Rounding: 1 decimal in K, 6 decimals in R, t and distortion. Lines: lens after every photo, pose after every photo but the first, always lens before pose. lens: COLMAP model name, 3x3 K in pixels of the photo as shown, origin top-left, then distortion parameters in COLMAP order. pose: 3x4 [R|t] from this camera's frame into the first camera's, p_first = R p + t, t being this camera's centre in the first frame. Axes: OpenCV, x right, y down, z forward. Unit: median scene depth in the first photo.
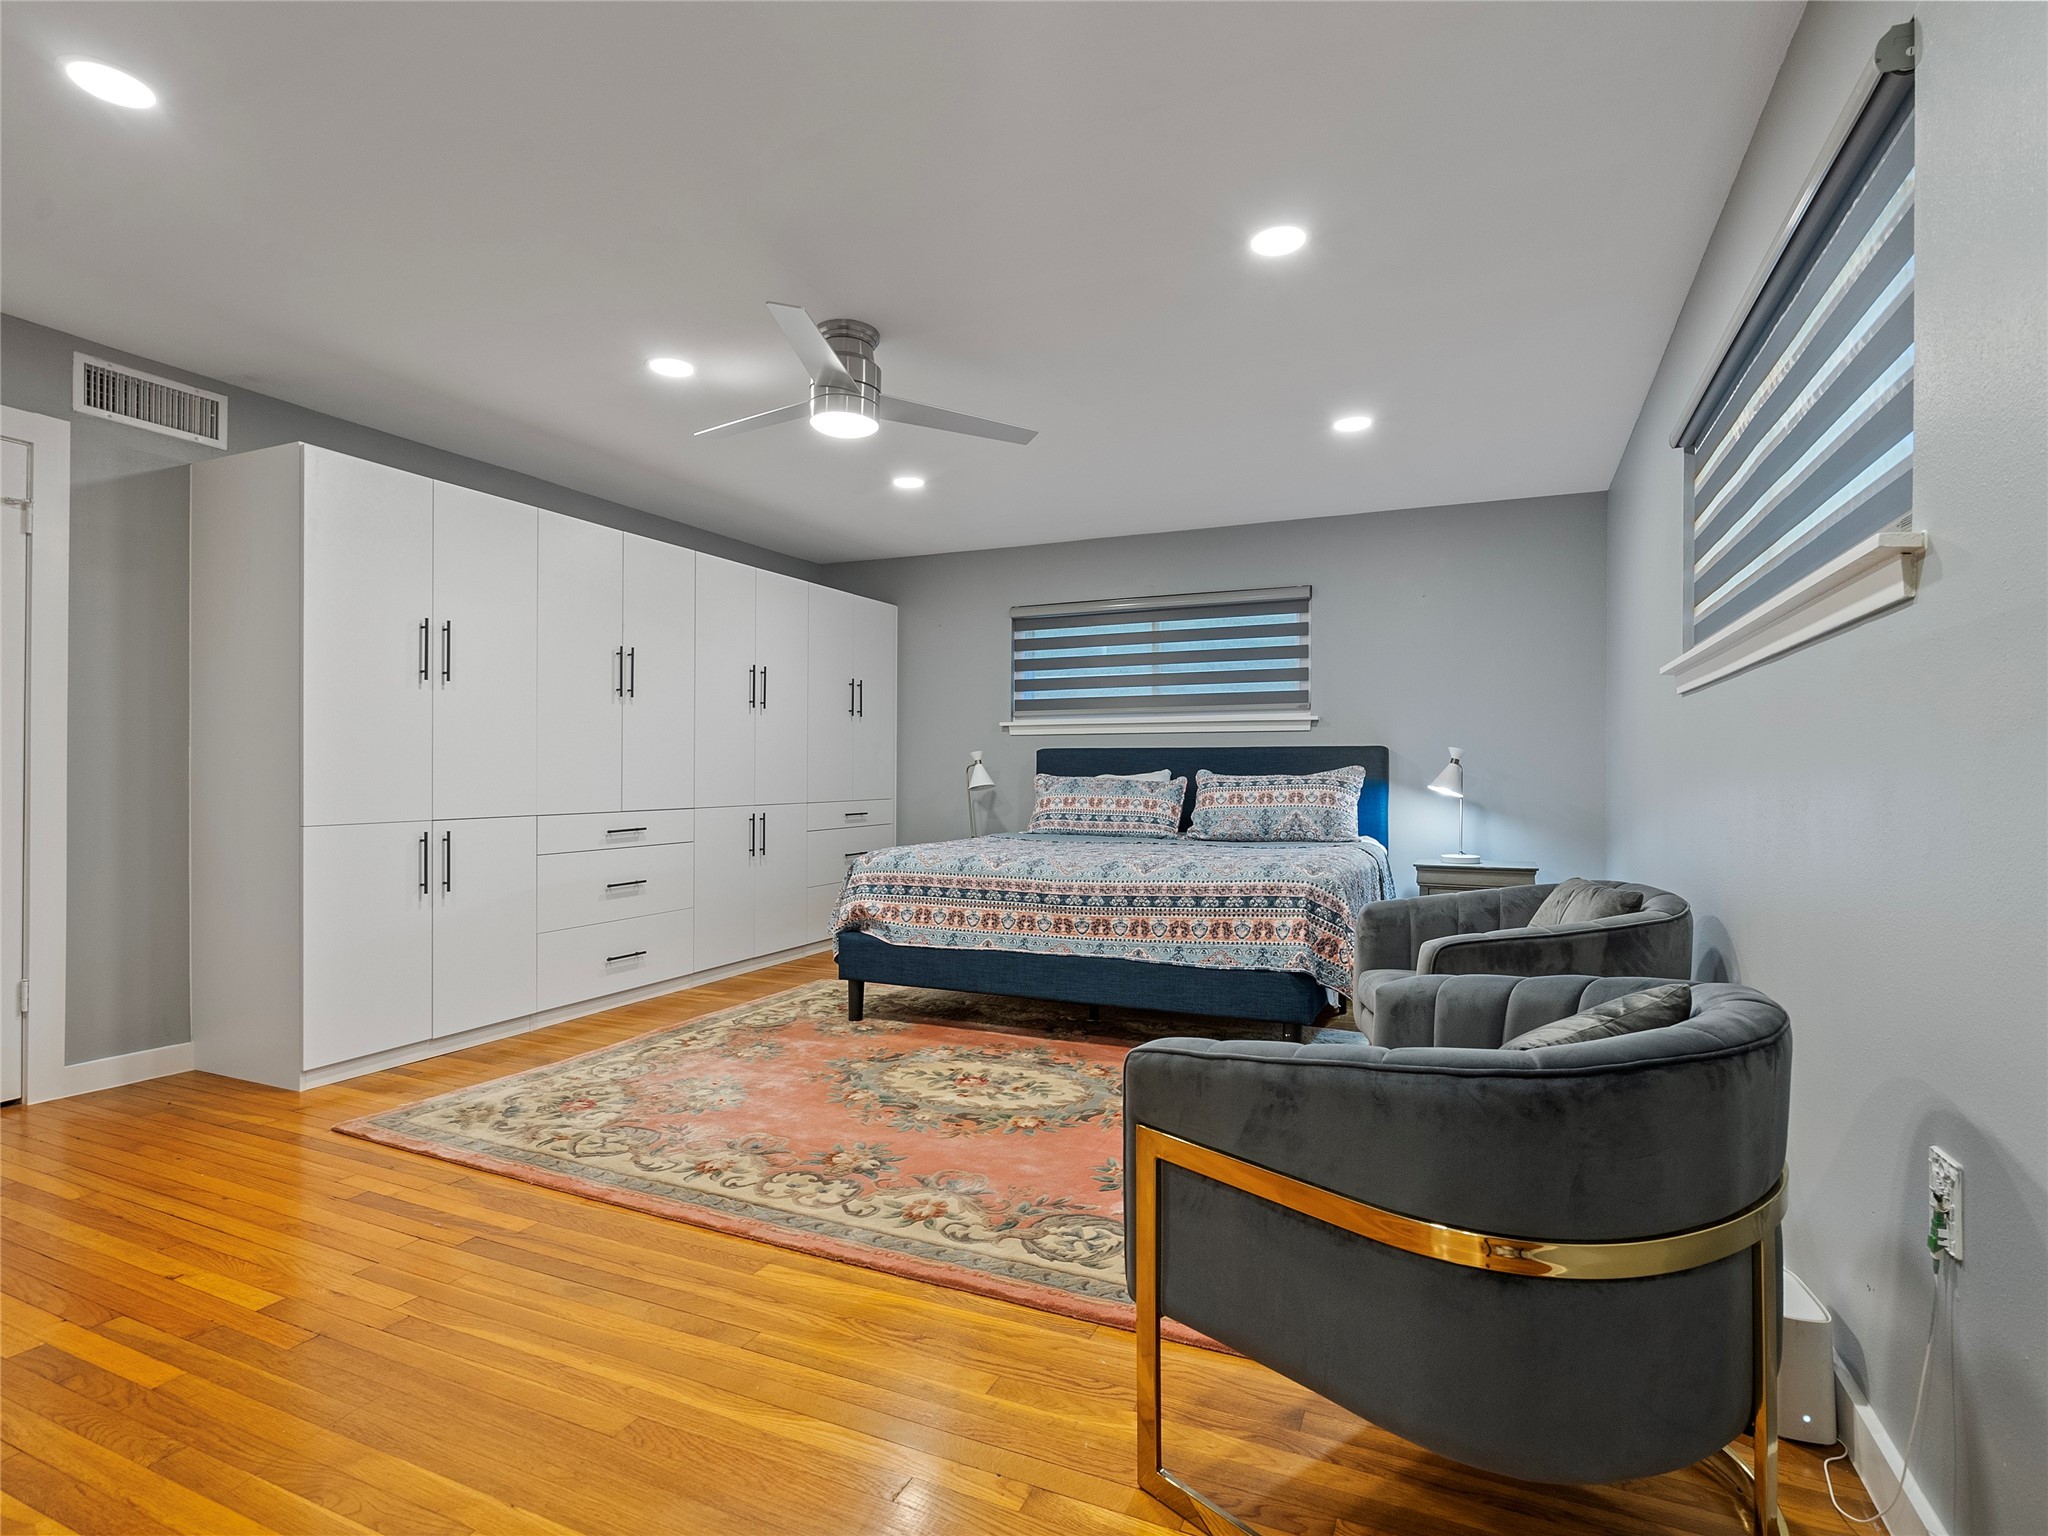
lens RADIAL K [[1046.4, 0, 1025.9], [0, 1046.4, 794.0], [0, 0, 1]] dist [-0.007525, 0.004020]
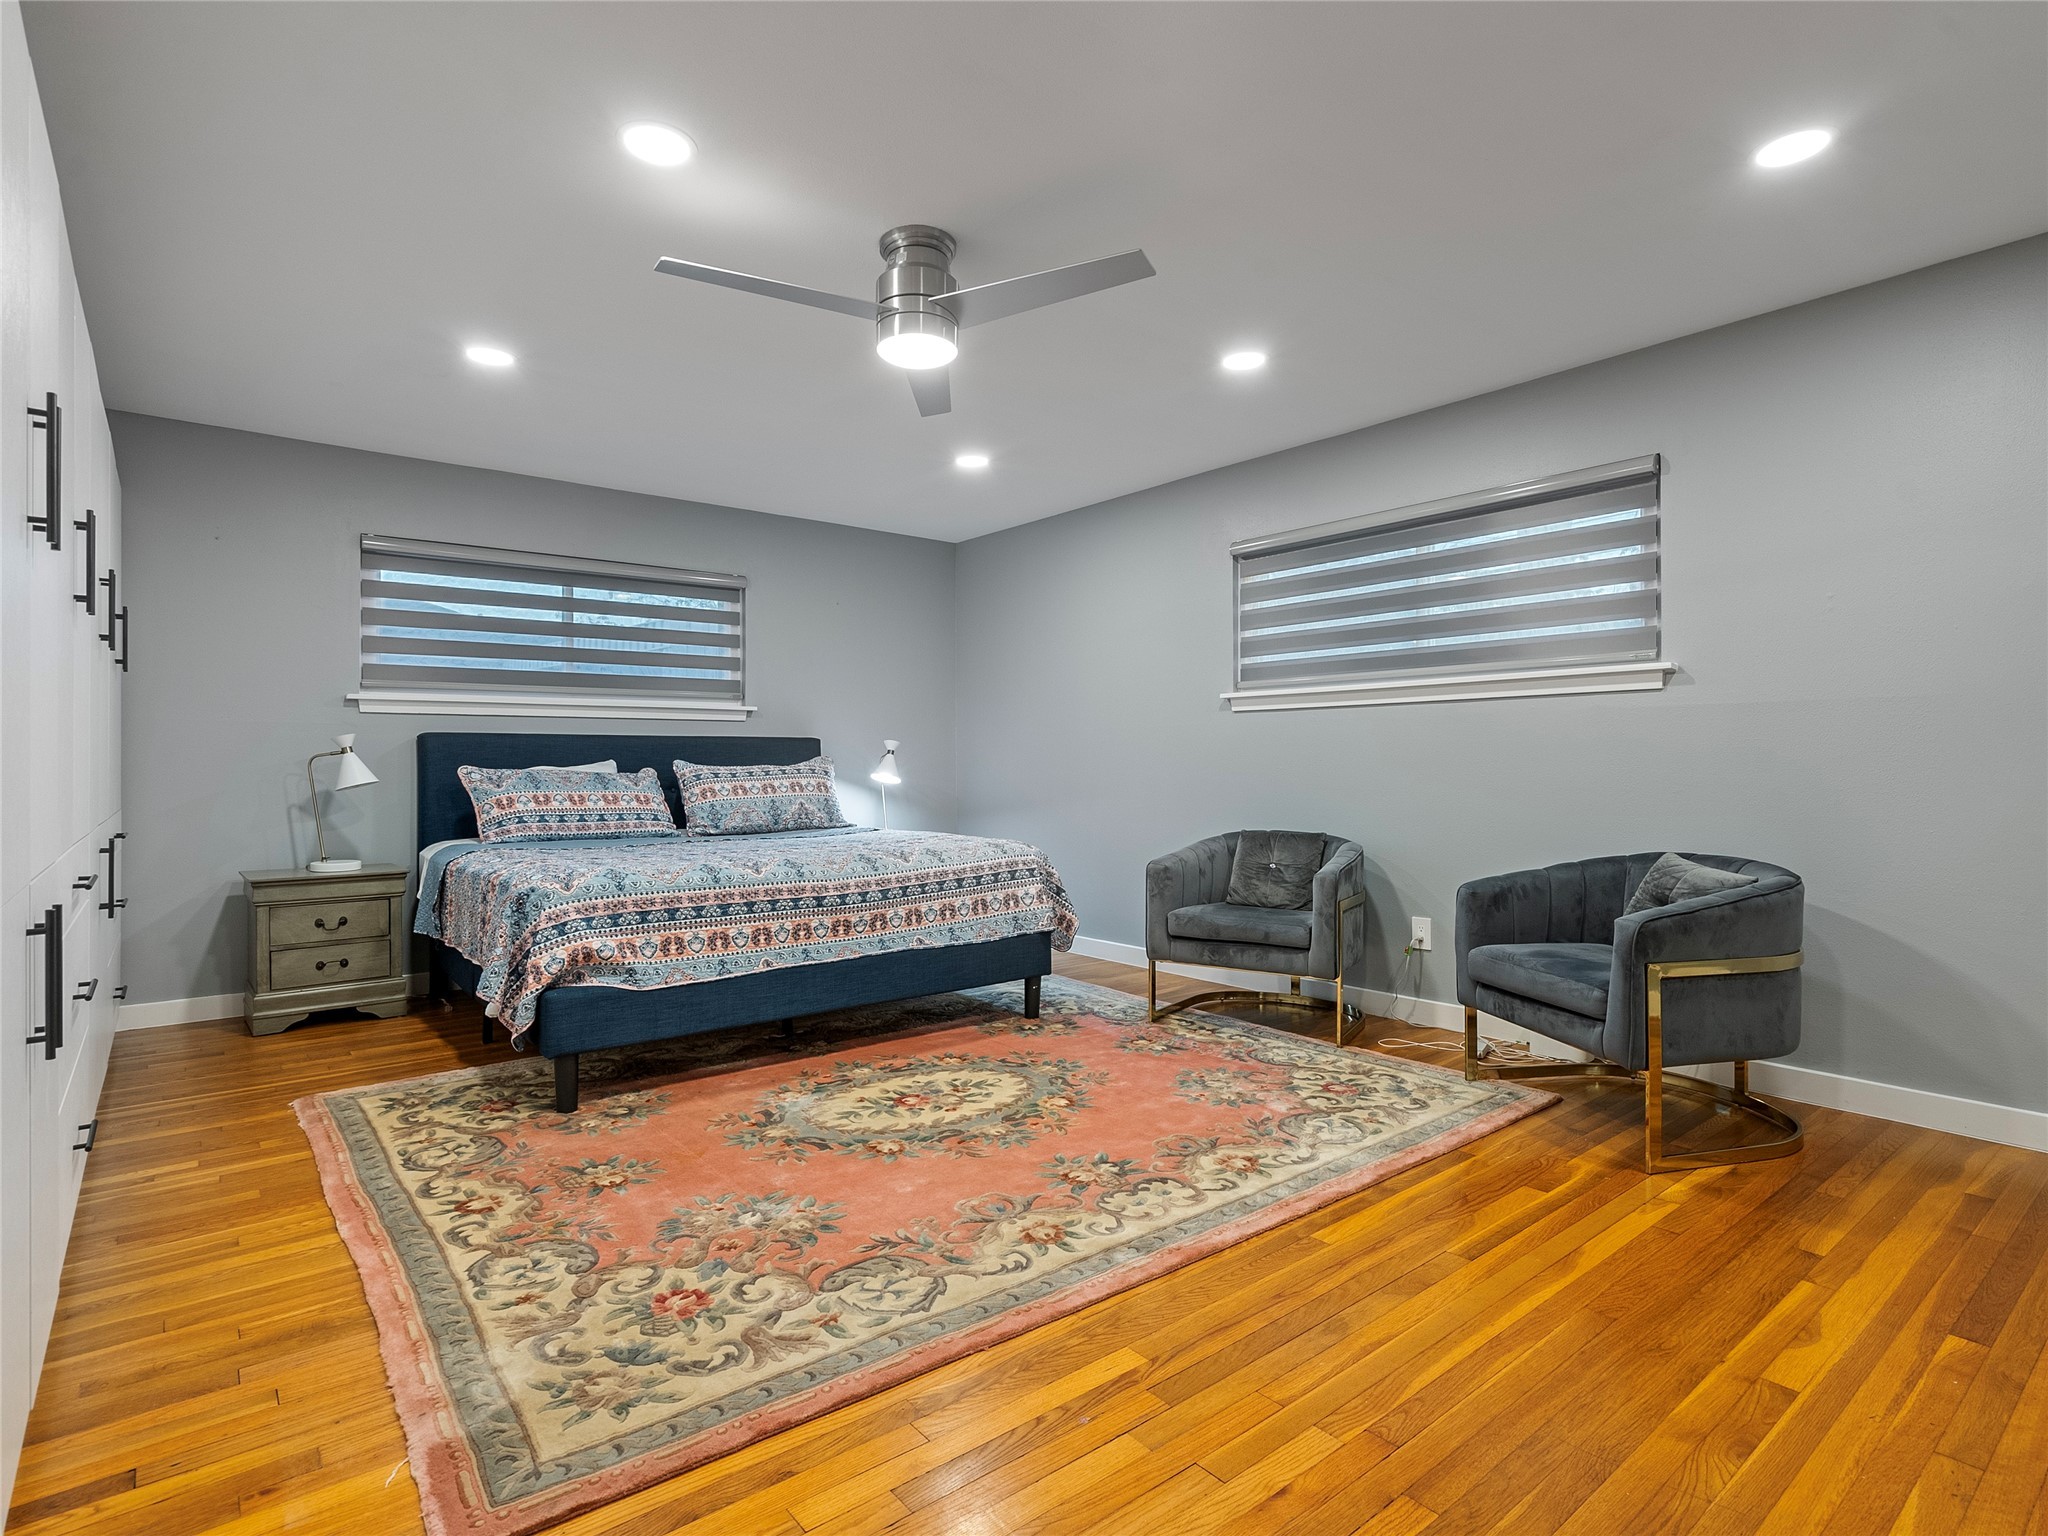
lens RADIAL K [[1046.4, 0, 1025.9], [0, 1046.4, 794.0], [0, 0, 1]] dist [-0.007525, 0.004020]
pose [[0.445285, -0.028362, 0.894939, -0.737119], [0.021585, 0.999548, 0.020937, -0.008593], [-0.895129, 0.009994, 0.445696, 0.452013]]
